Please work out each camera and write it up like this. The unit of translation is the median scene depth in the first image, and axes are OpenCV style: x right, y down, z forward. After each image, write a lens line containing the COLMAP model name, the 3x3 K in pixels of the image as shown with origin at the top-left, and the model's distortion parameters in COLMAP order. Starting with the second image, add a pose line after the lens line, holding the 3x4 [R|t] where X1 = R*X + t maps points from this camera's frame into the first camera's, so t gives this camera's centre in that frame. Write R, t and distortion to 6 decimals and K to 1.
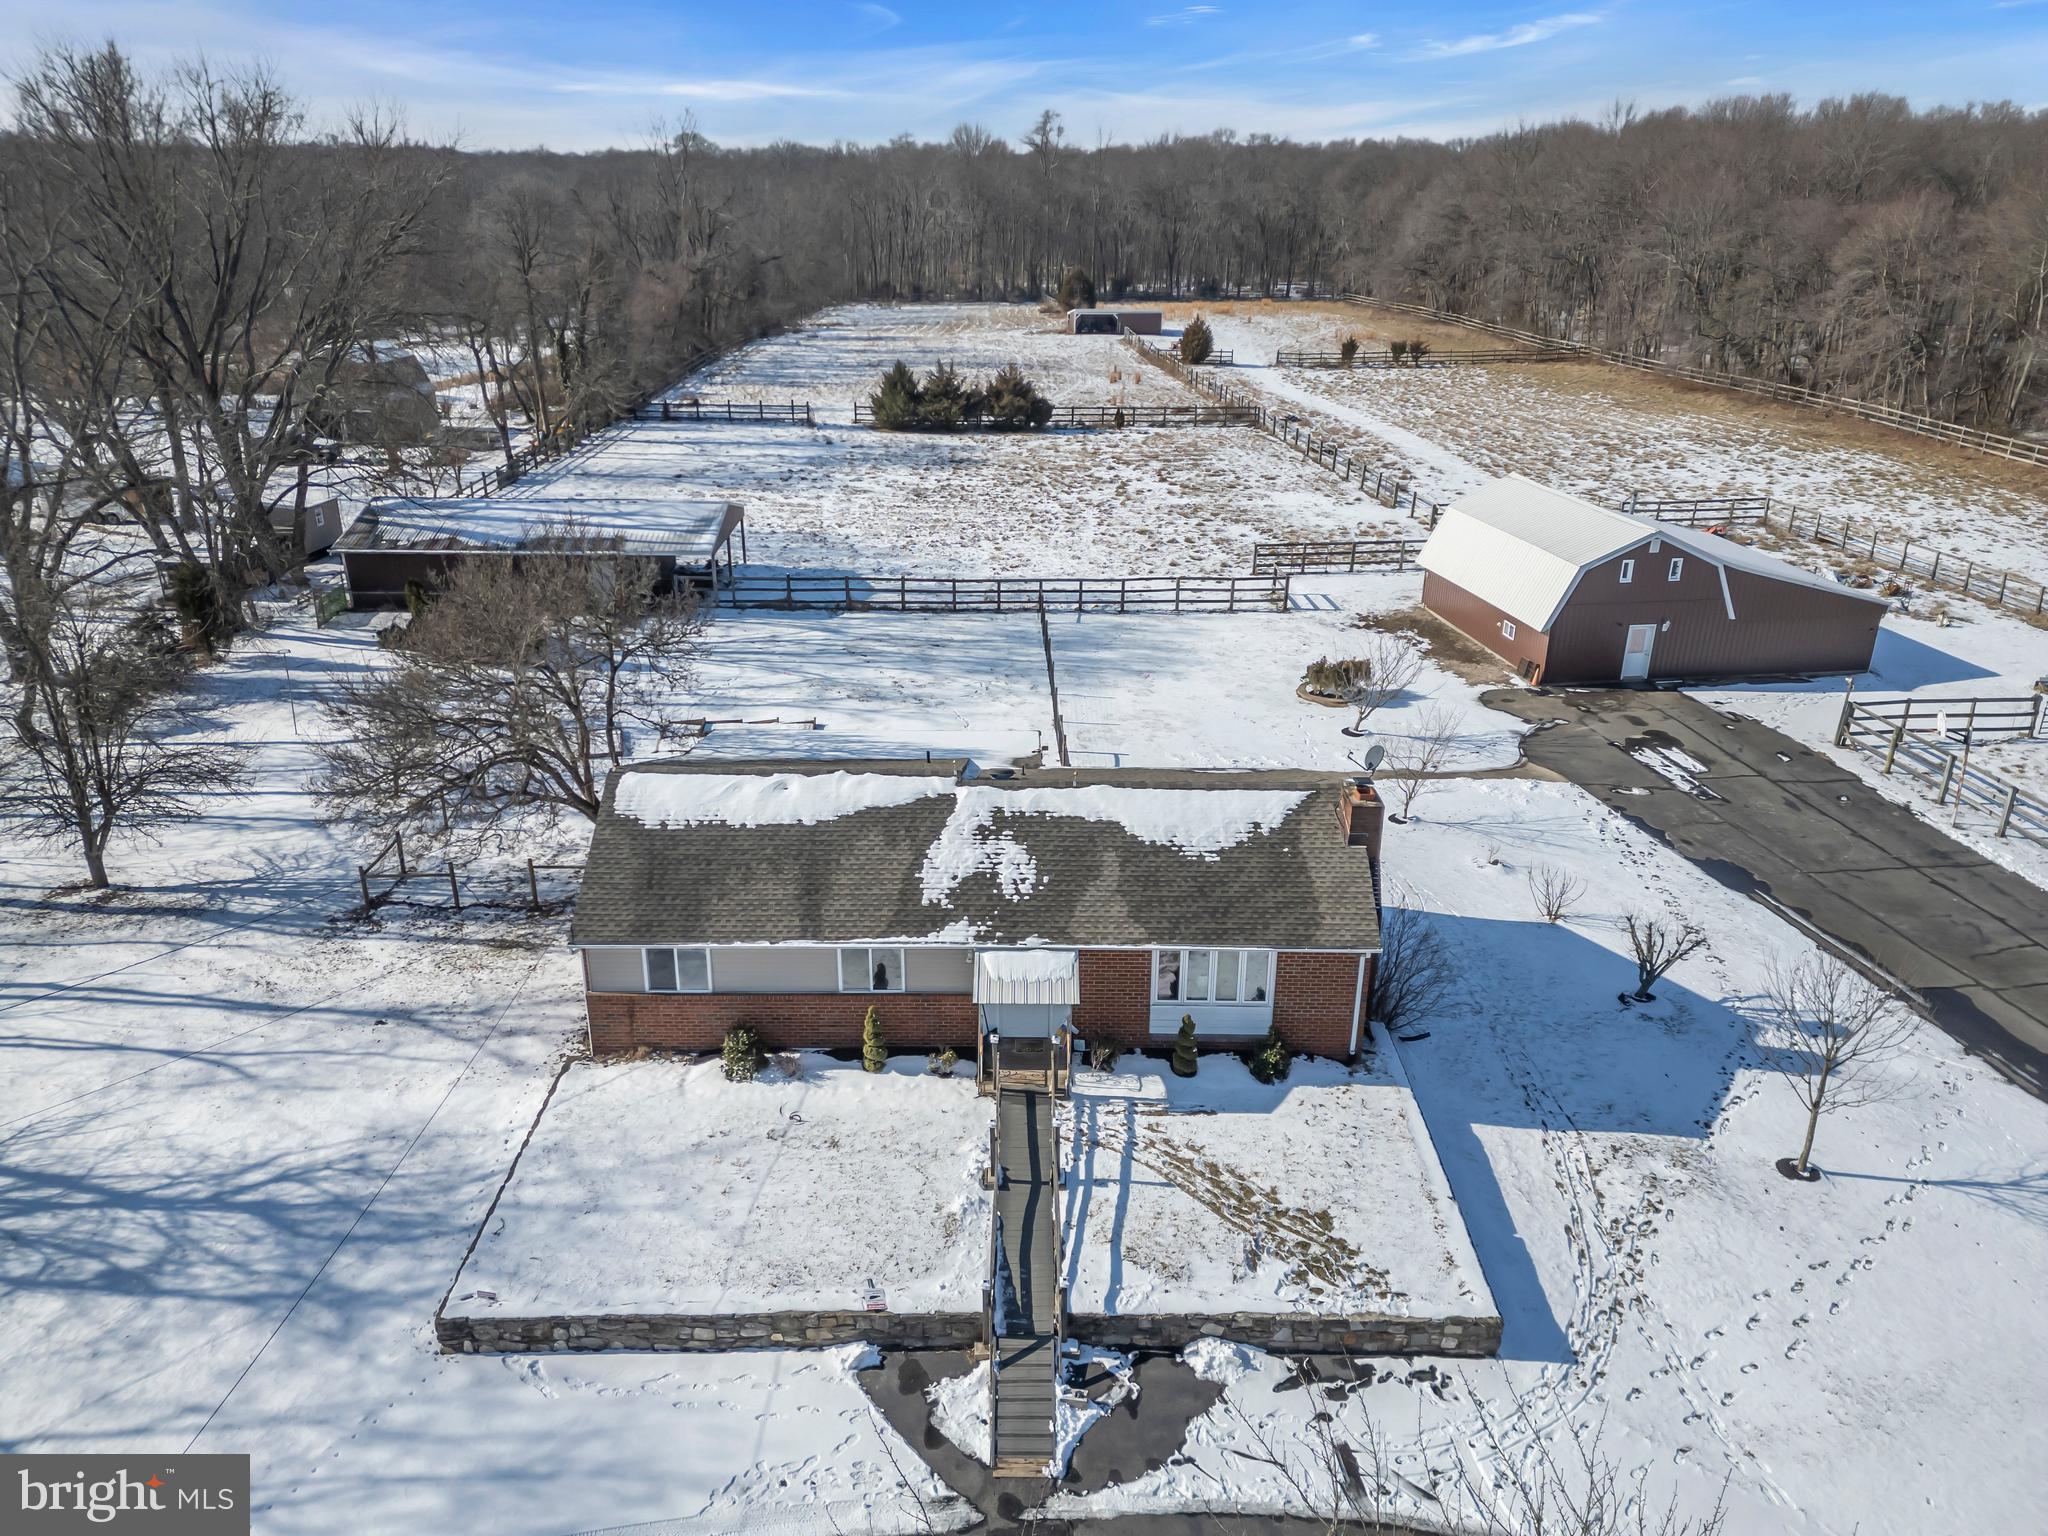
lens RADIAL K [[1412.3, 0, 1025.5], [0, 1412.3, 762.2], [0, 0, 1]] dist [0.096695, -0.102081]
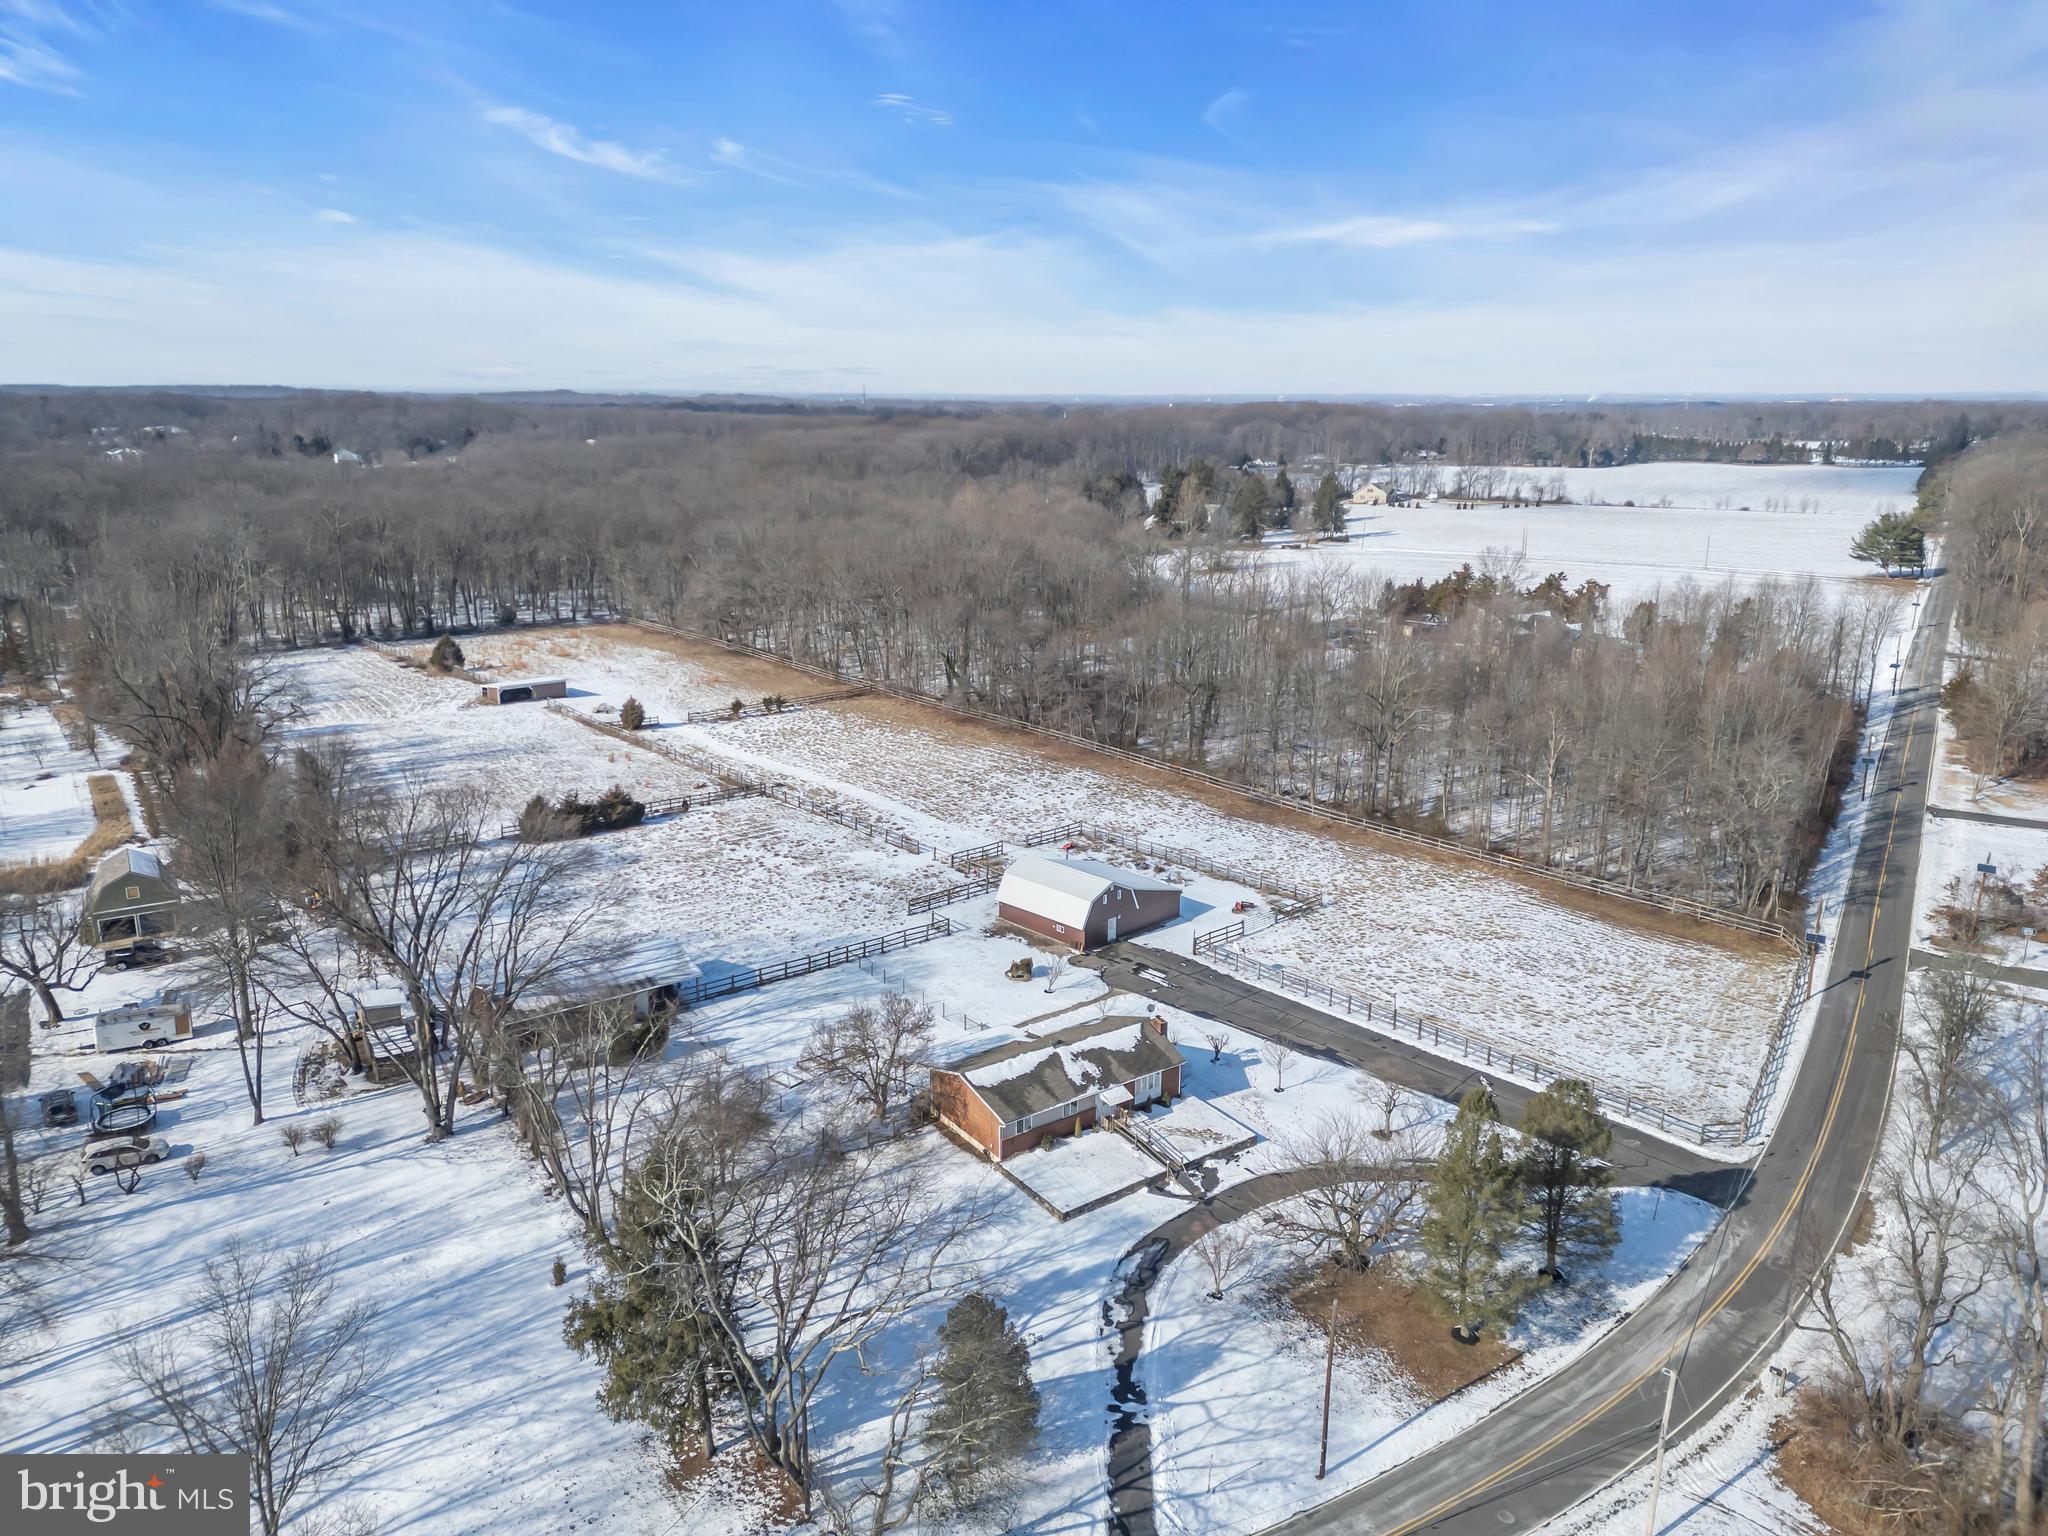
lens RADIAL K [[1402.9, 0, 1024.0], [0, 1402.9, 768.0], [0, 0, 1]] dist [0.139773, -0.177884]
pose [[0.814483, -0.146680, 0.561339, -0.964869], [0.214297, 0.975155, -0.056126, -0.234130], [-0.539160, 0.166007, 0.825680, -0.910339]]
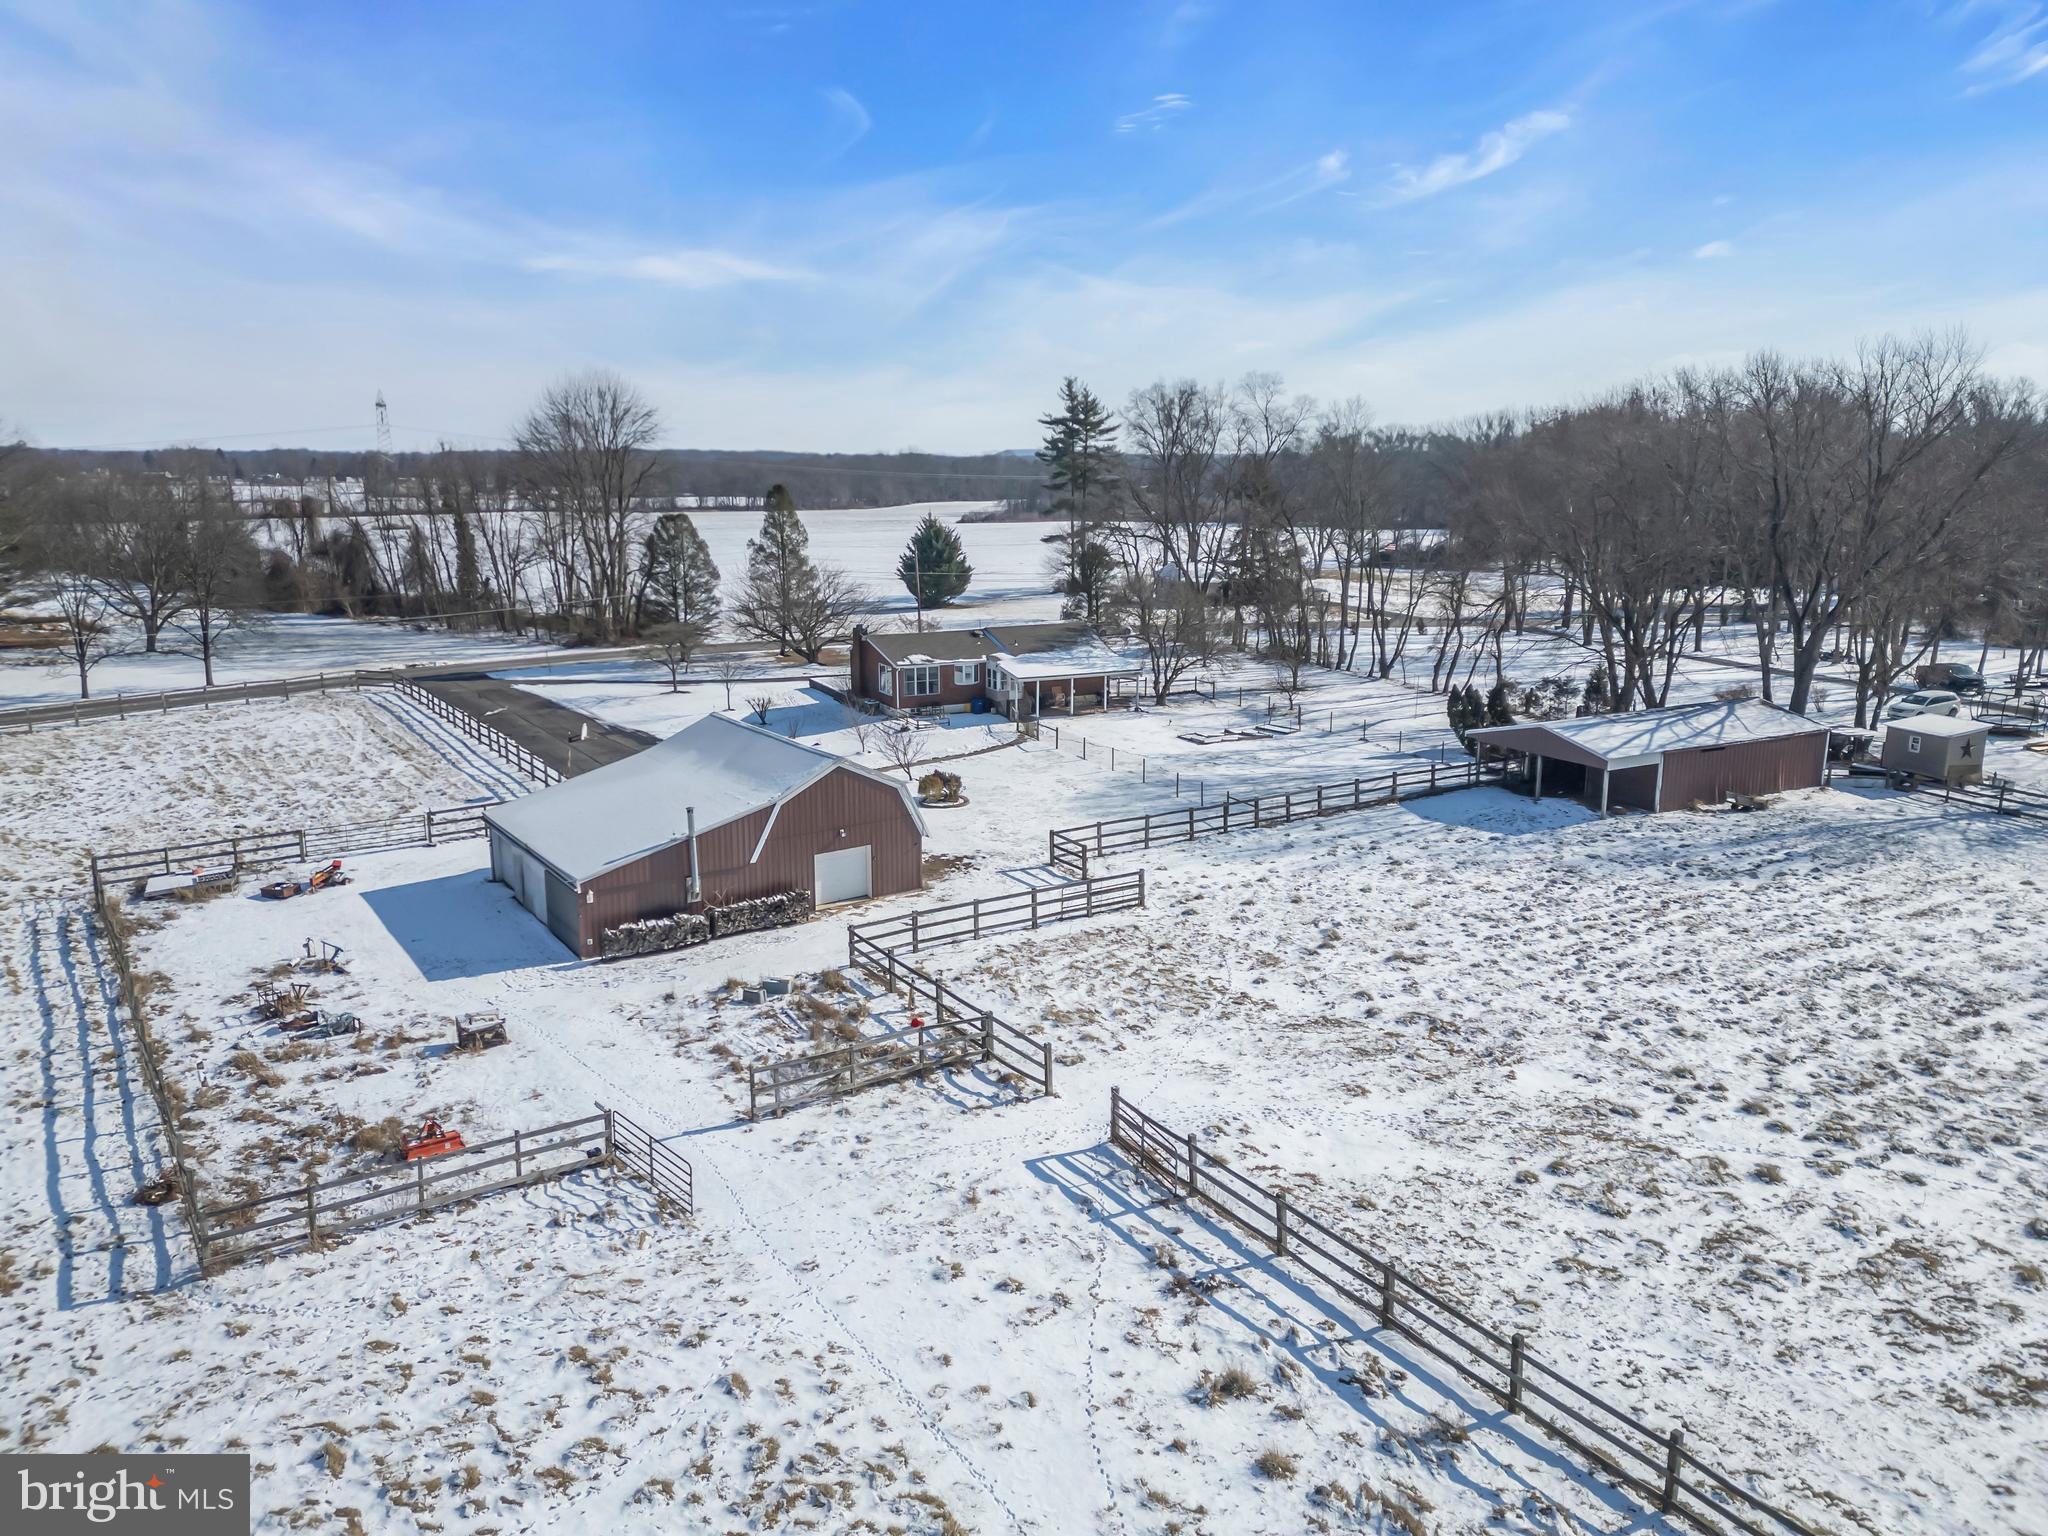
lens RADIAL K [[1412.3, 0, 1025.5], [0, 1412.3, 762.2], [0, 0, 1]] dist [0.096695, -0.102081]
pose [[-0.890447, 0.087912, -0.446514, 0.693113], [-0.175883, 0.838445, 0.515825, -0.730579], [0.419725, 0.537849, -0.731129, 1.864642]]
